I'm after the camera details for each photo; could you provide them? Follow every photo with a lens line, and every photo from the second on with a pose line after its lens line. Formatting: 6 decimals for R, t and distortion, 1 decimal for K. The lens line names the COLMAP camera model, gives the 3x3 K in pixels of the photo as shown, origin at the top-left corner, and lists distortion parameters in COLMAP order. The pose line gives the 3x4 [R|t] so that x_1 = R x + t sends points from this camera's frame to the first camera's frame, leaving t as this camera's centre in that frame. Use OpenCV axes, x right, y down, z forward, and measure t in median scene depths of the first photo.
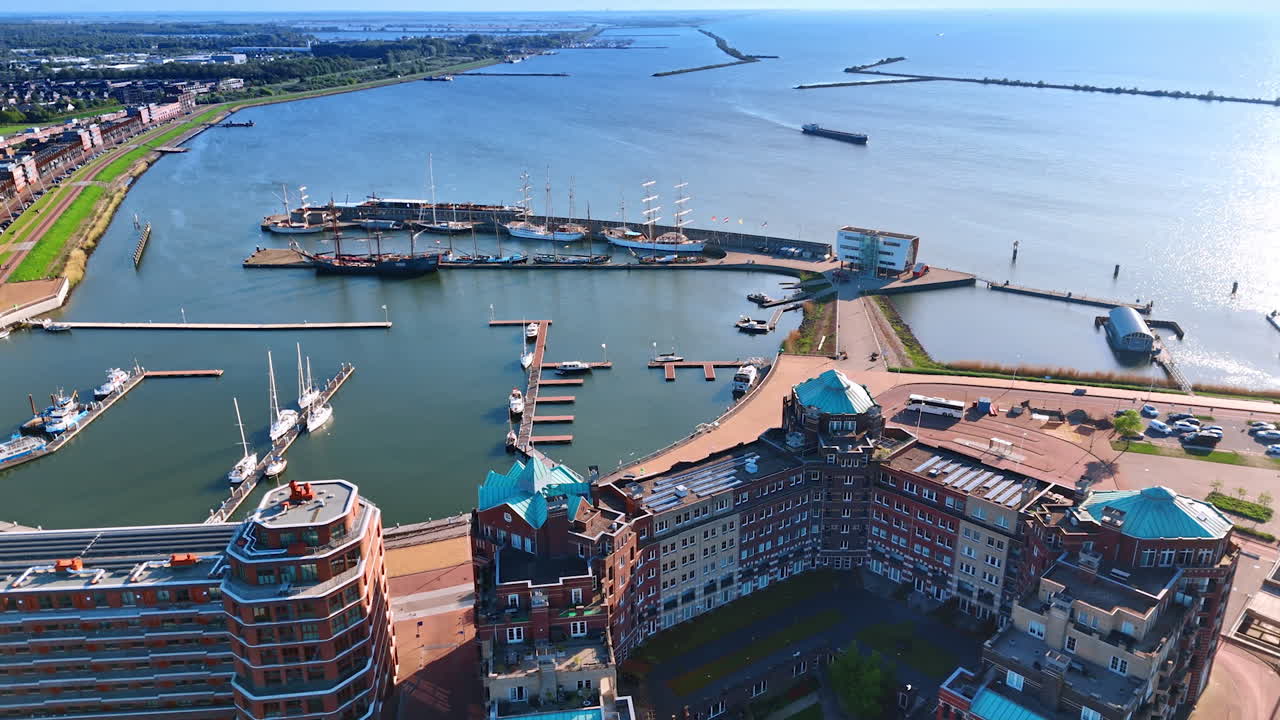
lens RADIAL K [[936.3, 0, 640.0], [0, 936.3, 360.0], [0, 0, 1]] dist [0.083228, -0.089995]
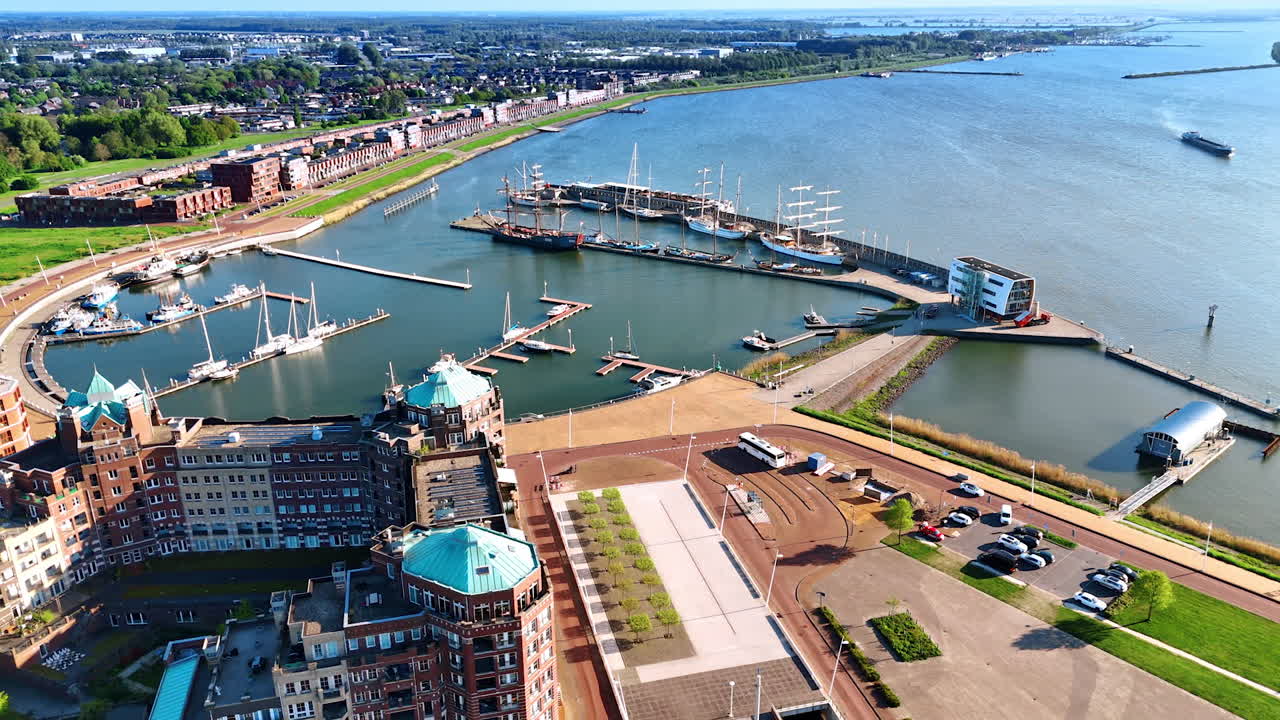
lens RADIAL K [[936.3, 0, 640.0], [0, 936.3, 360.0], [0, 0, 1]] dist [0.083228, -0.089995]
pose [[0.857261, 0.181175, -0.481954, 0.376820], [-0.179121, 0.982518, 0.050740, -0.036289], [0.482721, 0.042831, 0.874726, 0.091880]]
